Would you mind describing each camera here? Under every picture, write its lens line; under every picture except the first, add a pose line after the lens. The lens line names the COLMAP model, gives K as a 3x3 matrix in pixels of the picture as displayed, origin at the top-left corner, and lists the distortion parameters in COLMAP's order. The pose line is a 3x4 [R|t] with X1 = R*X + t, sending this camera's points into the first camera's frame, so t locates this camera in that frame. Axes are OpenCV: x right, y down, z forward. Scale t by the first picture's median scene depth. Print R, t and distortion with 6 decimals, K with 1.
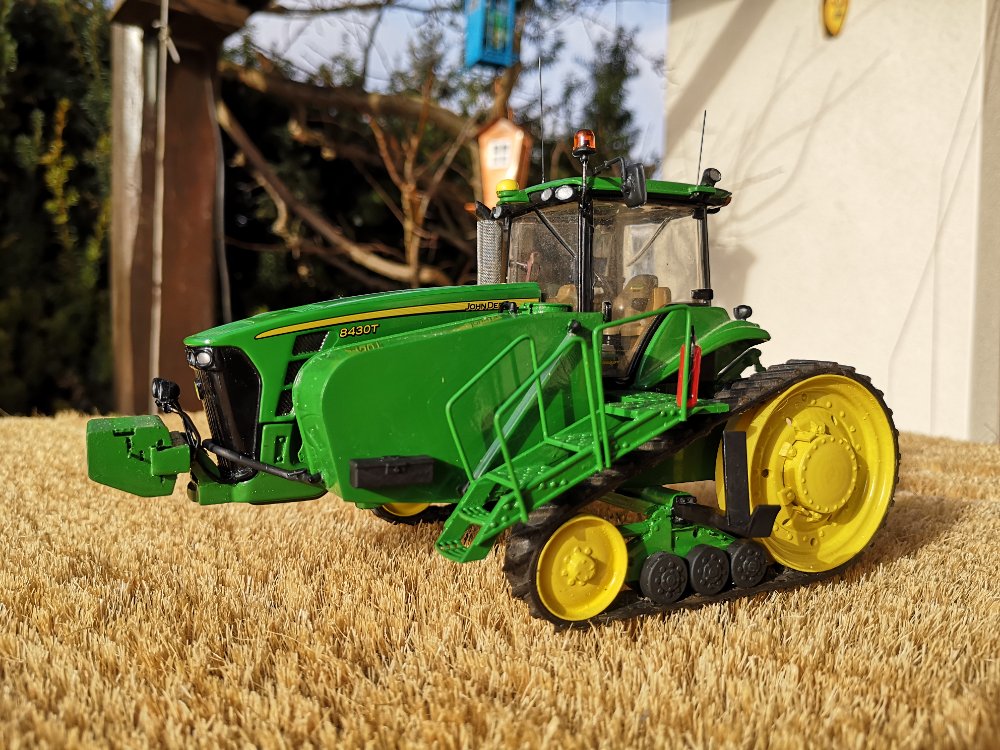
lens RADIAL K [[801.5, 0, 500.0], [0, 801.5, 375.0], [0, 0, 1]] dist [0.048154, -0.068943]
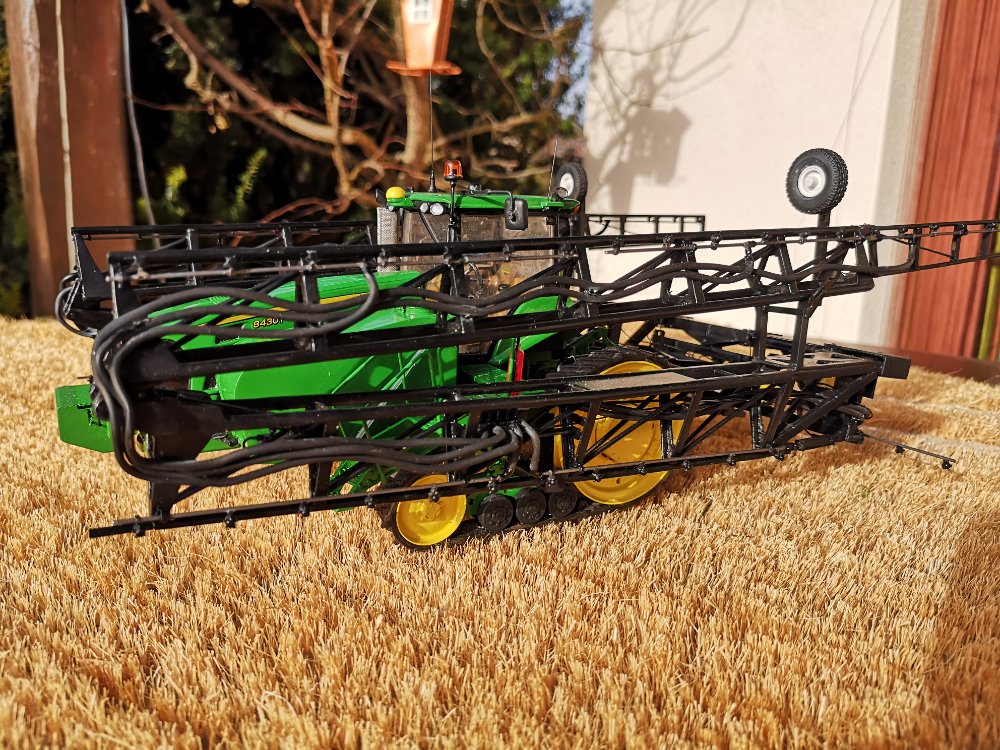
lens RADIAL K [[796.7, 0, 495.6], [0, 796.7, 373.6], [0, 0, 1]] dist [0.060893, -0.111855]
pose [[0.997057, -0.013119, 0.075532, 0.125247], [-0.000719, 0.983606, 0.180329, -0.214809], [-0.076659, -0.179853, 0.980702, -0.305108]]
